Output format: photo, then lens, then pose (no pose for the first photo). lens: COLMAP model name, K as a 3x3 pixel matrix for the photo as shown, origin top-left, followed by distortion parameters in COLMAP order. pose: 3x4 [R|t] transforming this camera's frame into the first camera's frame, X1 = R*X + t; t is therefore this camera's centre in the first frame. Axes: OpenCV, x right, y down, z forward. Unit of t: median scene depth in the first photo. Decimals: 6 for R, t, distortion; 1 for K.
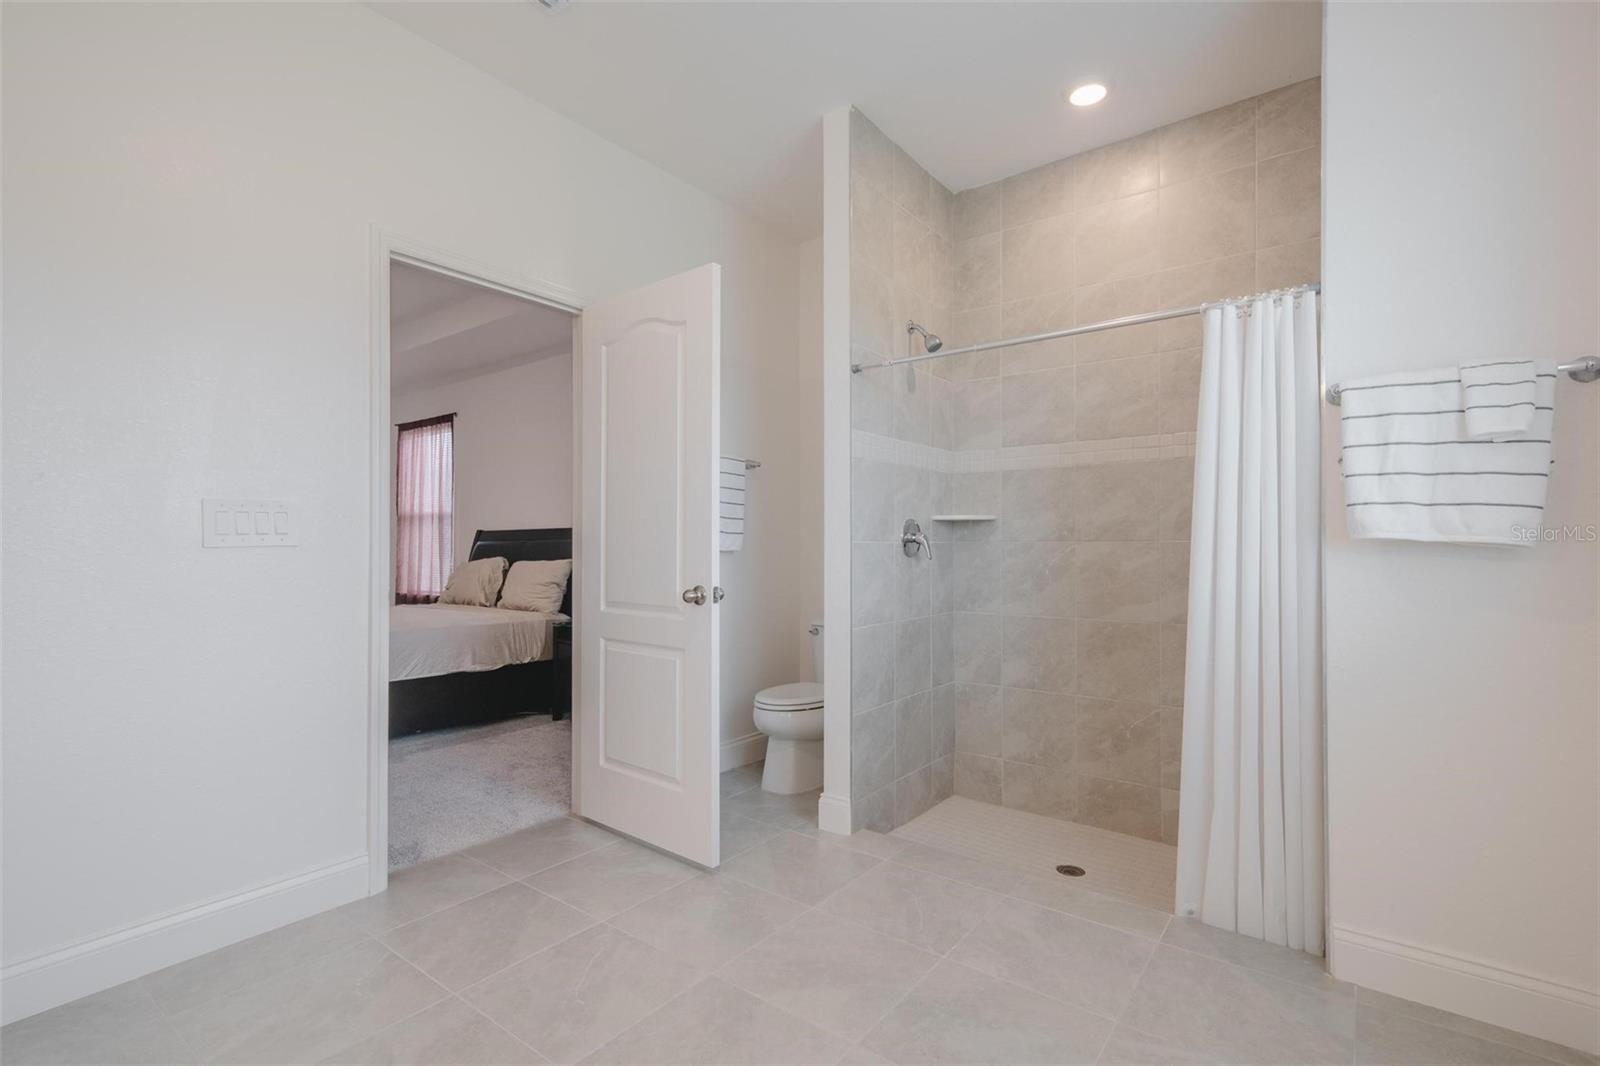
lens RADIAL K [[745.6, 0, 800.0], [0, 745.6, 533.0], [0, 0, 1]] dist [-0.017750, 0.000084]
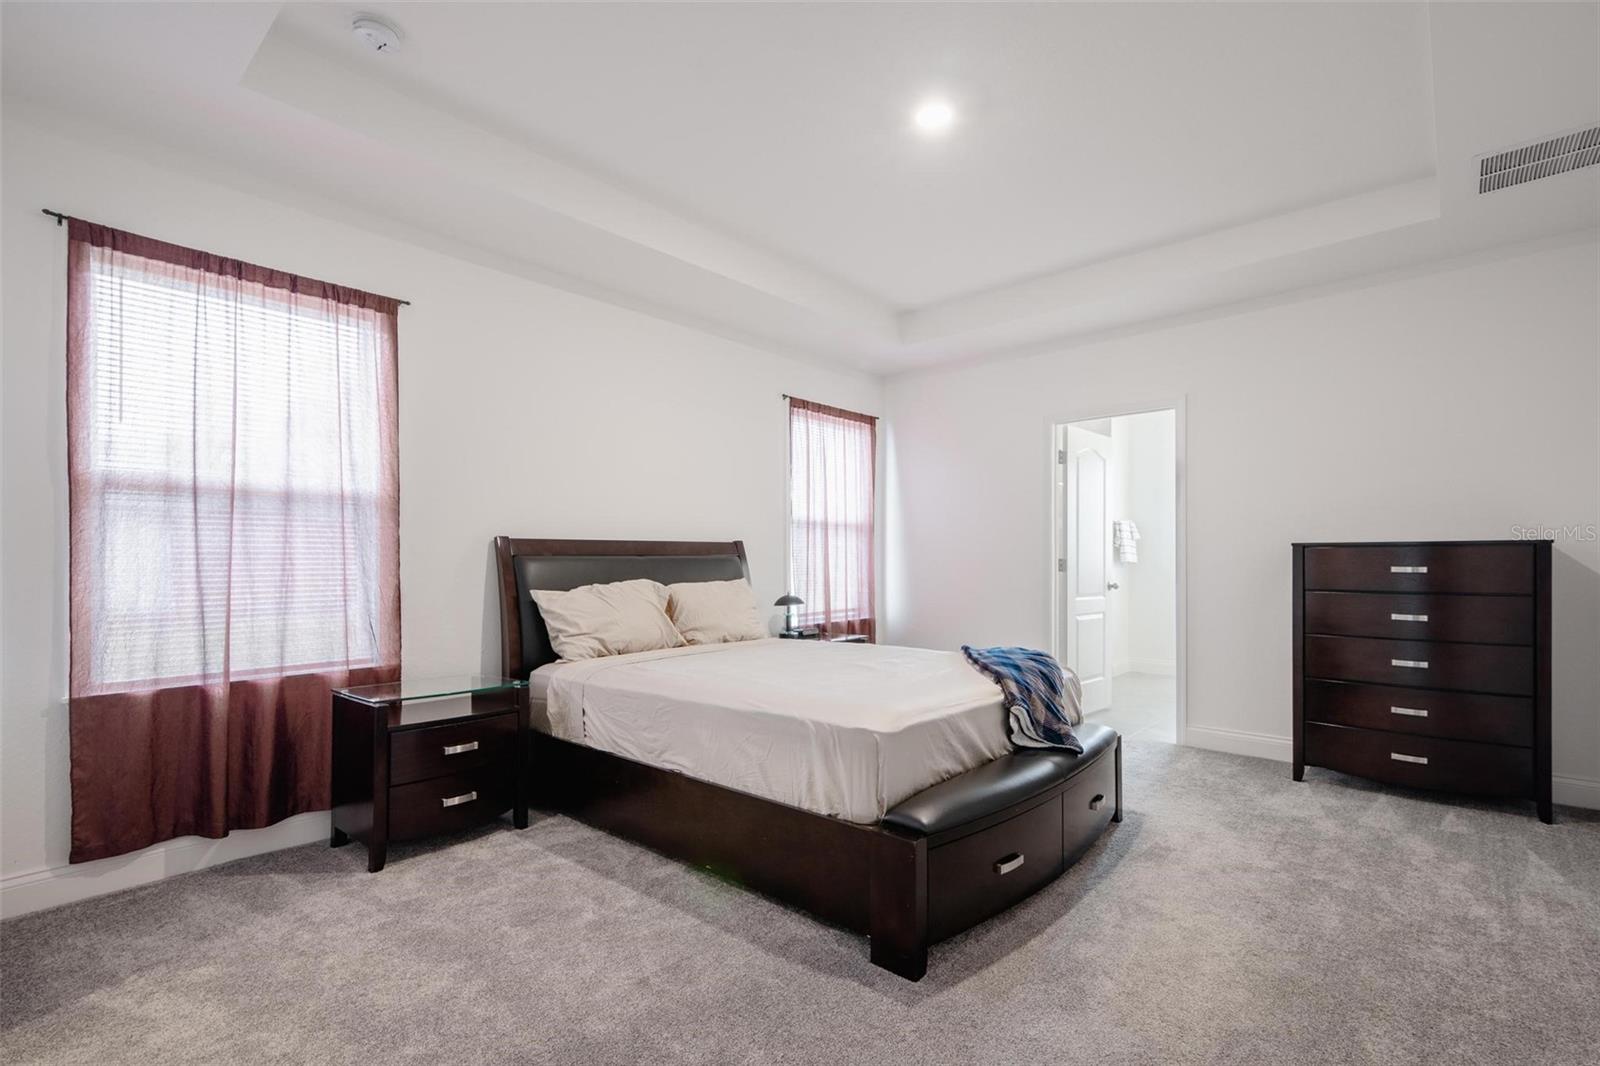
lens RADIAL K [[728.7, 0, 813.5], [0, 728.7, 549.3], [0, 0, 1]] dist [0.005177, 0.000125]
pose [[0.070462, 0.022028, 0.997271, -1.155201], [-0.007295, 0.999741, -0.021567, 0.018606], [-0.997488, -0.005755, 0.070604, 0.851131]]
